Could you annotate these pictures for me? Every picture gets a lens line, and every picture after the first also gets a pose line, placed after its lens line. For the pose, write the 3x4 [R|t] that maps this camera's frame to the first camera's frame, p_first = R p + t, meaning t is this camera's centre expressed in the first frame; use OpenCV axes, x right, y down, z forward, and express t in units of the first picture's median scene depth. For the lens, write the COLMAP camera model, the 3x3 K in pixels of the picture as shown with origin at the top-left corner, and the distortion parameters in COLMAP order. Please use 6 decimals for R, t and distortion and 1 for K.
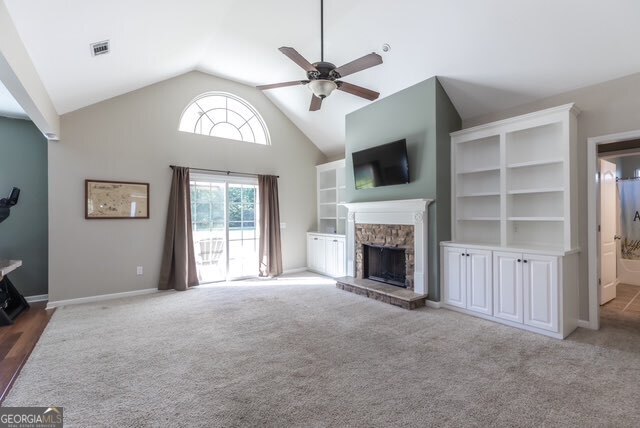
lens RADIAL K [[286.3, 0, 320.0], [0, 286.3, 214.0], [0, 0, 1]] dist [0.024367, 0.000092]
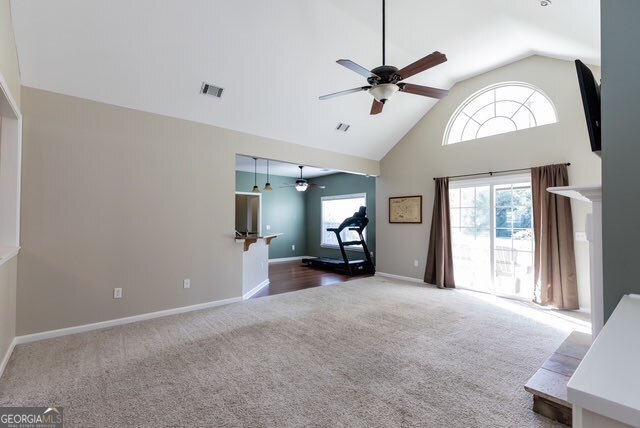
lens RADIAL K [[292.9, 0, 321.5], [0, 292.9, 216.3], [0, 0, 1]] dist [0.004342, 0.000197]
pose [[0.060763, -0.014553, -0.998046, 0.739086], [0.000136, 0.999894, -0.014572, 0.003203], [0.998152, 0.000750, 0.060758, 0.552033]]
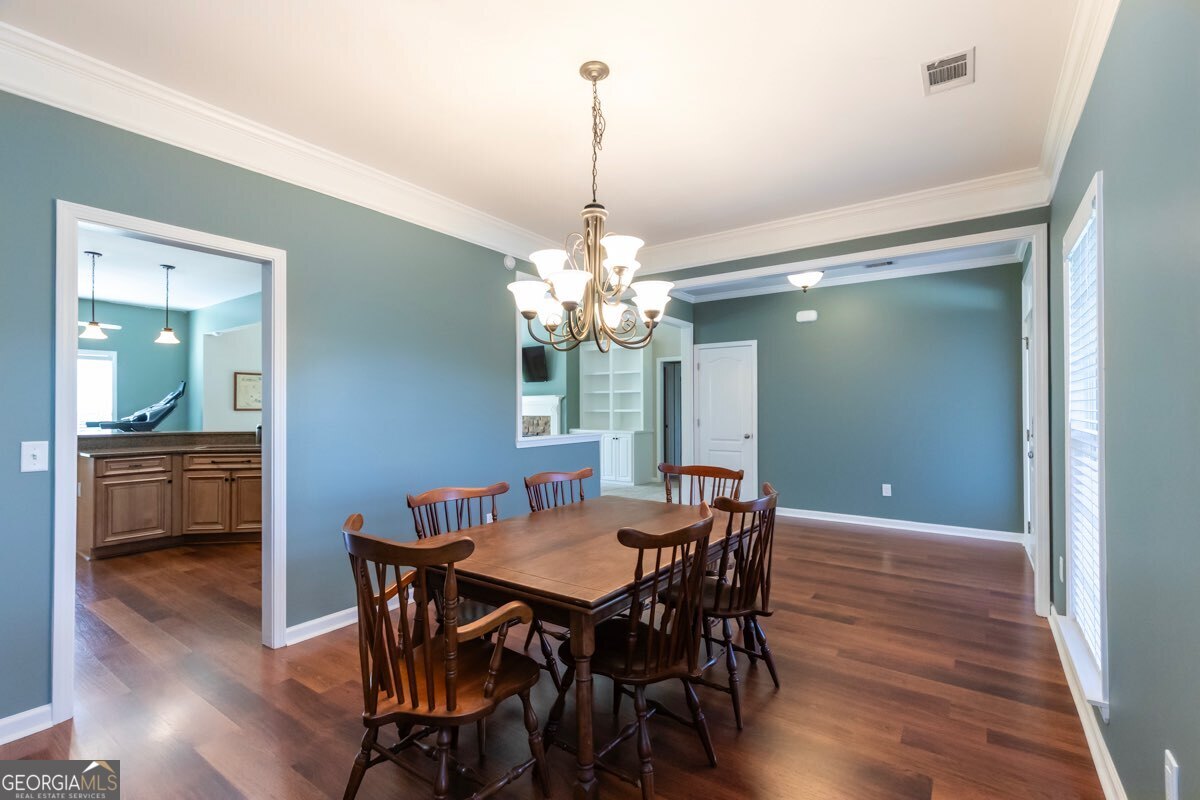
lens RADIAL K [[549.2, 0, 602.8], [0, 549.2, 404.2], [0, 0, 1]] dist [0.004342, 0.000197]
pose [[0.949995, 0.004646, 0.312232, -0.185188], [-0.003559, 0.999985, -0.004049, -0.002696], [-0.312246, 0.002736, 0.949997, -1.253252]]
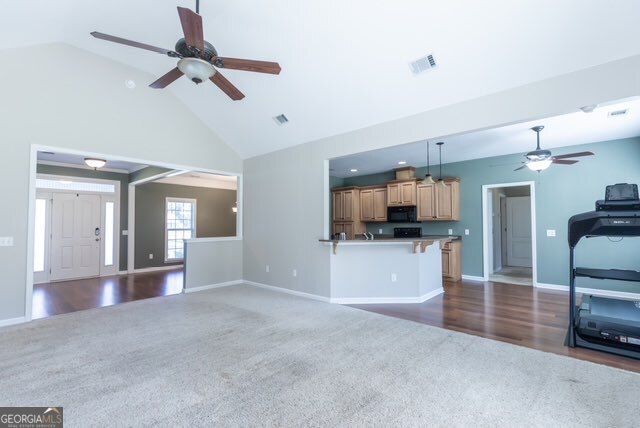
lens RADIAL K [[292.9, 0, 321.5], [0, 292.9, 216.3], [0, 0, 1]] dist [0.004342, 0.000197]
pose [[-0.979038, 0.000643, -0.203679, -0.128842], [0.006570, 0.999574, -0.028426, 0.007465], [0.203574, -0.029168, -0.978625, 1.420108]]
